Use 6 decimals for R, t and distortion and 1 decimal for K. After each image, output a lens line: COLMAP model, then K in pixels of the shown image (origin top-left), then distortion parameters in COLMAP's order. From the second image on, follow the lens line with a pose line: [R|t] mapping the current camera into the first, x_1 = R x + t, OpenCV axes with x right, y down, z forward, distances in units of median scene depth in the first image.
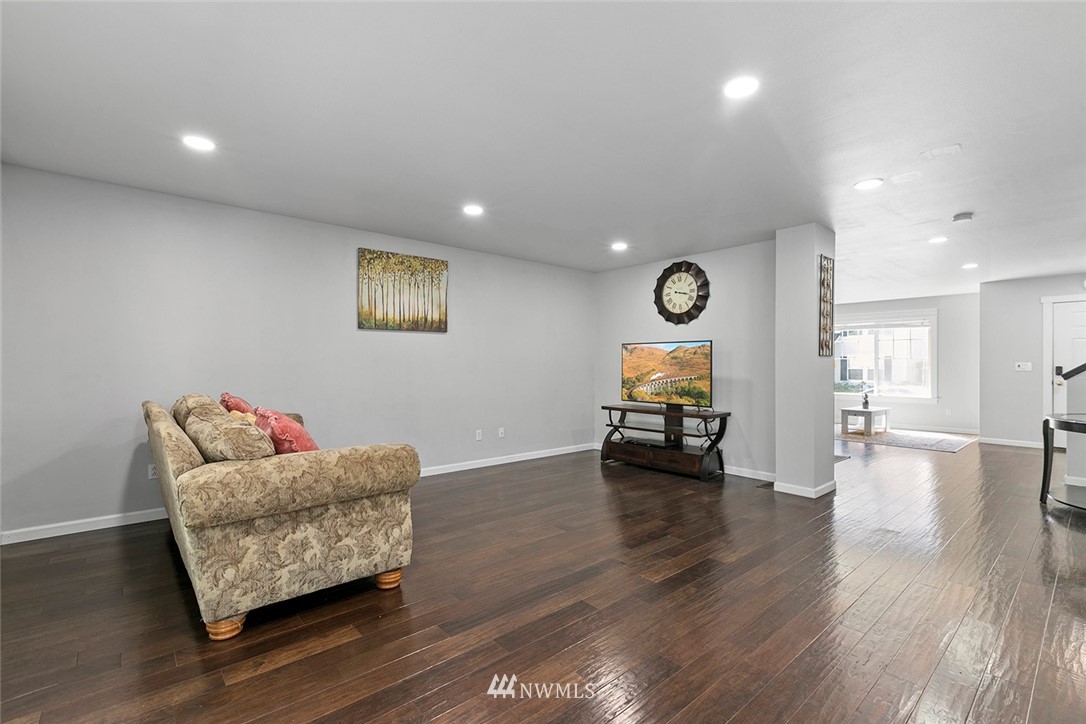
lens RADIAL K [[487.3, 0, 543.1], [0, 487.3, 358.6], [0, 0, 1]] dist [0.005106, -0.002513]
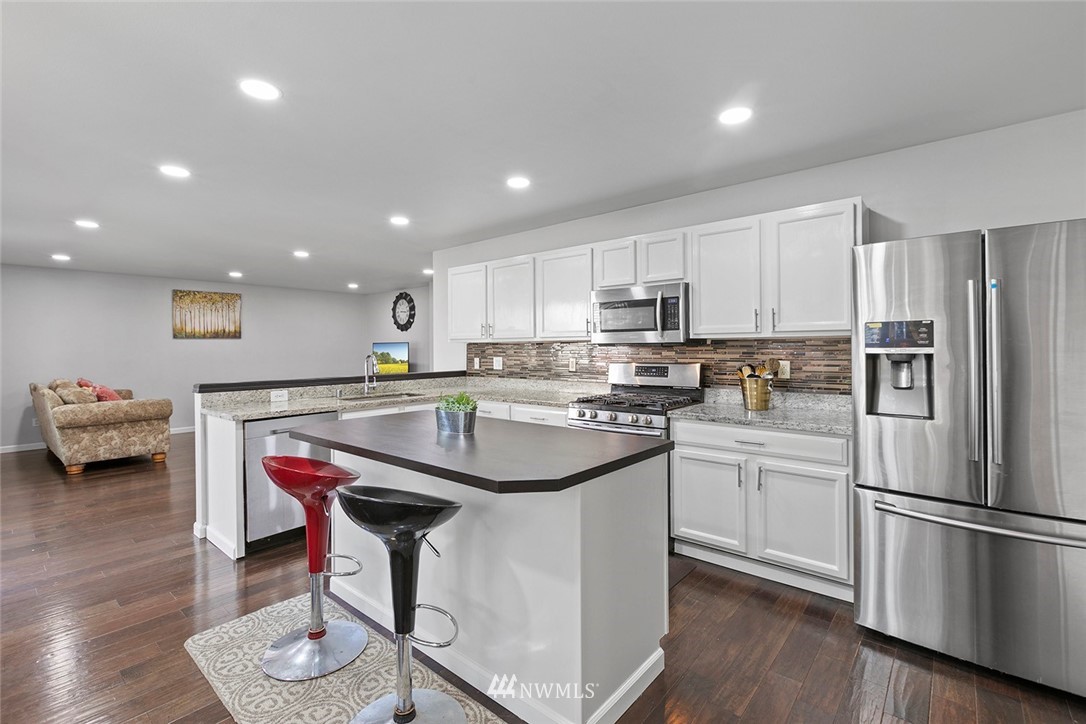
lens RADIAL K [[487.3, 0, 541.8], [0, 487.3, 344.7], [0, 0, 1]] dist [0.005106, -0.002513]
pose [[0.988623, -0.008807, 0.150154, 0.579216], [0.007669, 0.999937, 0.008155, -0.041552], [-0.150217, -0.006910, 0.988629, -0.788376]]
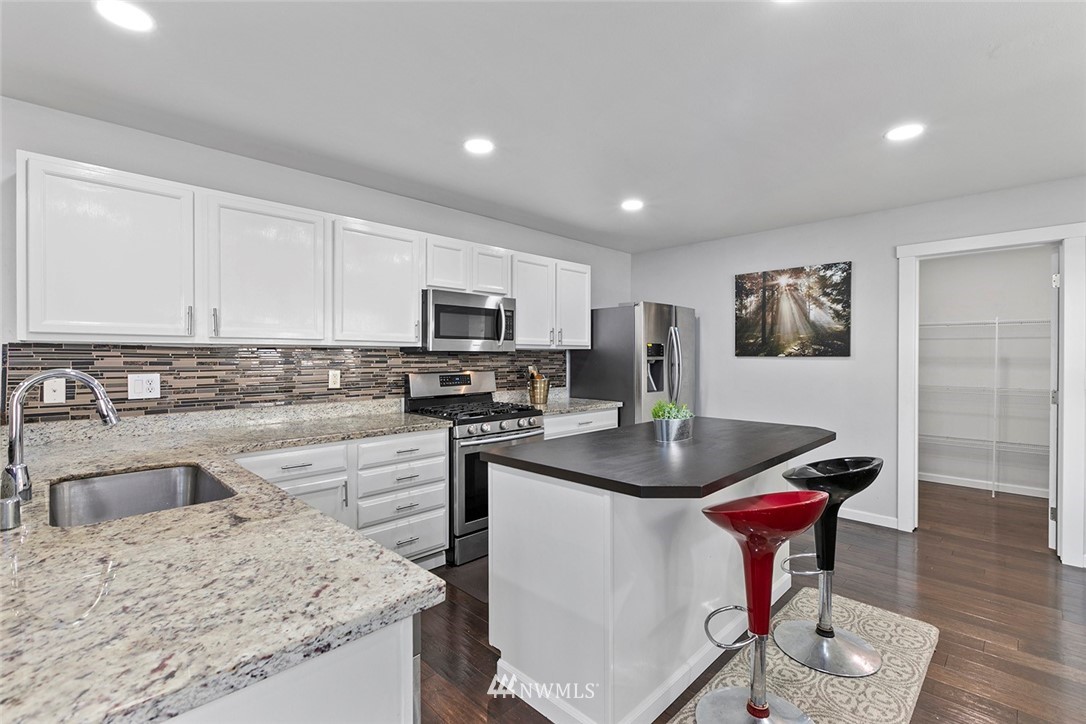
lens RADIAL K [[487.3, 0, 543.0], [0, 487.3, 361.3], [0, 0, 1]] dist [0.005106, -0.002513]
pose [[-0.070850, -0.014230, 0.997386, 0.106538], [-0.014126, 0.999812, 0.013261, -0.033172], [-0.997387, -0.013150, -0.071037, -0.139863]]
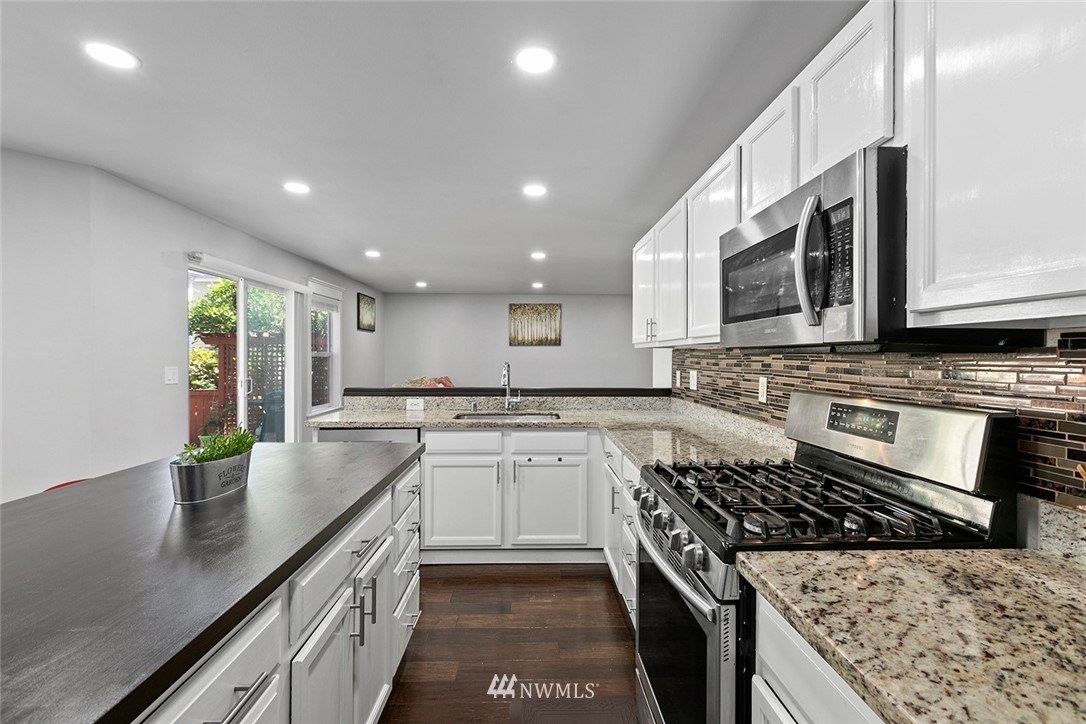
lens RADIAL K [[487.3, 0, 545.5], [0, 487.3, 355.9], [0, 0, 1]] dist [0.005106, -0.002513]
pose [[0.780261, 0.000228, -0.625454, 0.897610], [0.006259, 0.999947, 0.008173, -0.034275], [0.625423, -0.010292, 0.780218, -0.402083]]
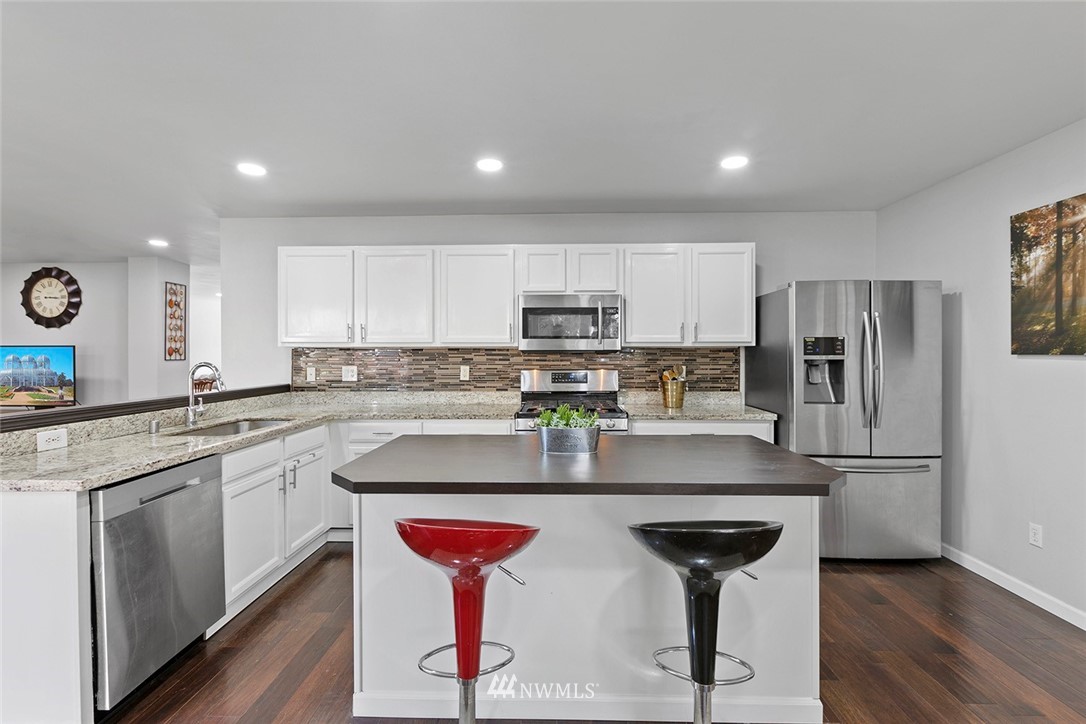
lens RADIAL K [[487.3, 0, 541.3], [0, 487.3, 358.8], [0, 0, 1]] dist [0.005106, -0.002513]
pose [[0.673384, -0.010213, 0.739222, 0.251741], [-0.006846, 0.999776, 0.020050, -0.038325], [-0.739261, -0.018562, 0.673163, -0.554697]]
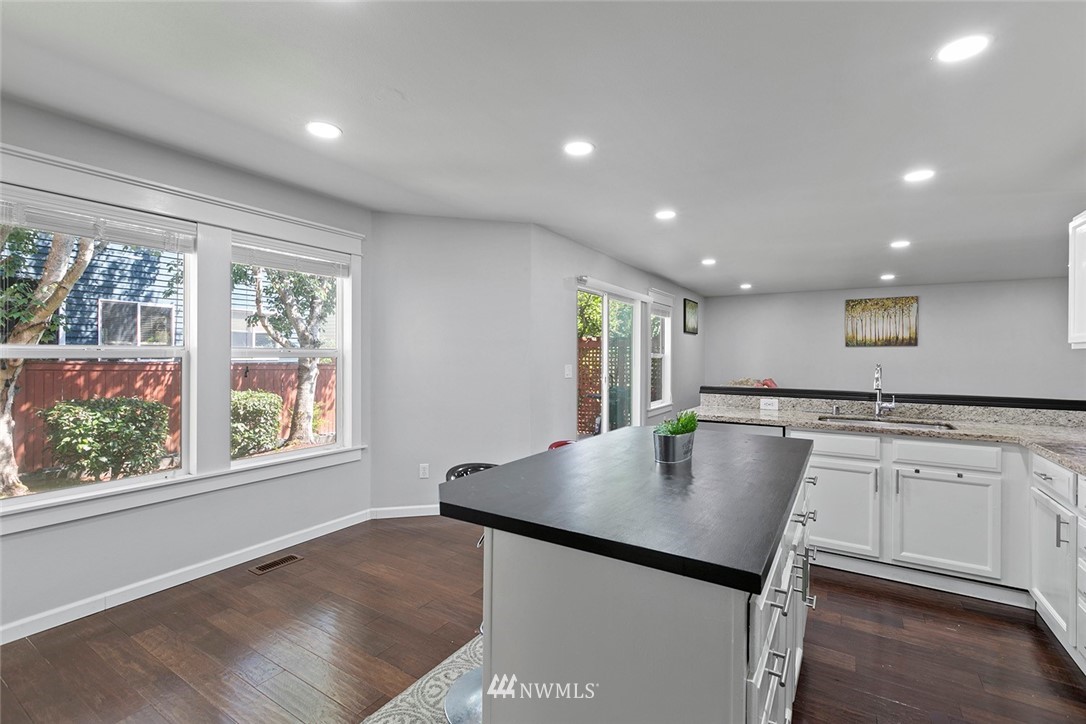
lens RADIAL K [[487.3, 0, 548.5], [0, 487.3, 356.2], [0, 0, 1]] dist [0.005106, -0.002513]
pose [[0.306881, 0.001143, -0.951747, 0.904353], [0.005700, 0.999979, 0.003039, -0.036071], [0.951731, -0.006357, 0.306868, -0.515811]]
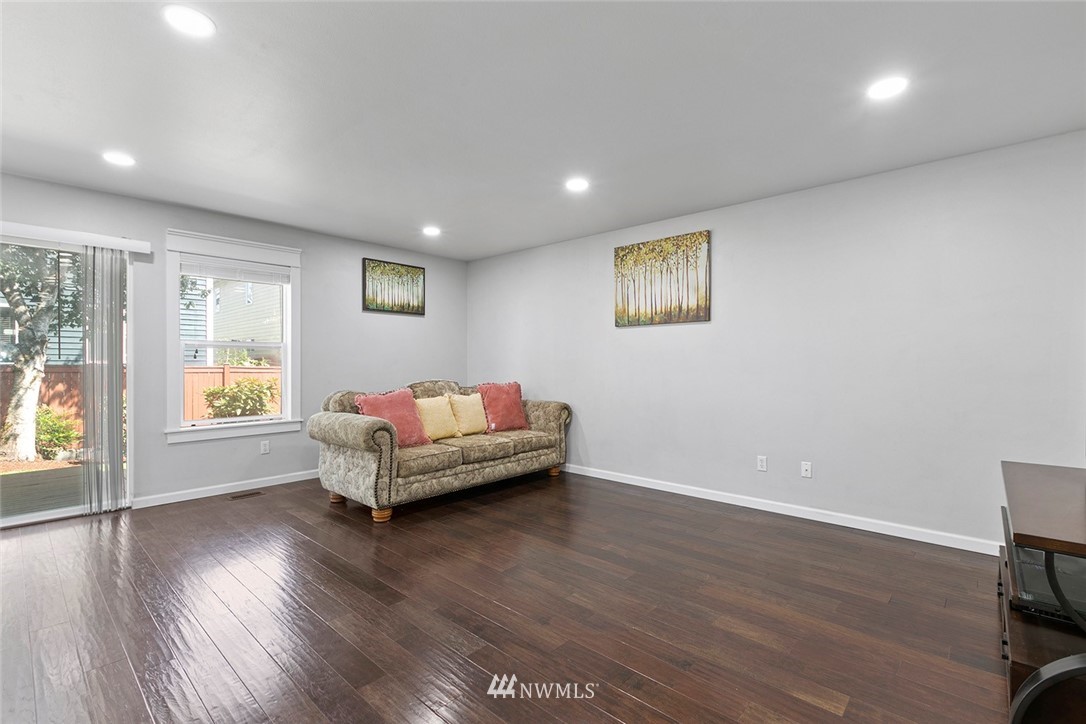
lens RADIAL K [[487.3, 0, 539.8], [0, 487.3, 364.7], [0, 0, 1]] dist [0.005106, -0.002513]
pose [[0.117547, 0.000796, -0.993067, 0.589845], [0.011132, 0.999936, 0.002119, 0.012951], [0.993005, -0.011304, 0.117530, 0.683361]]
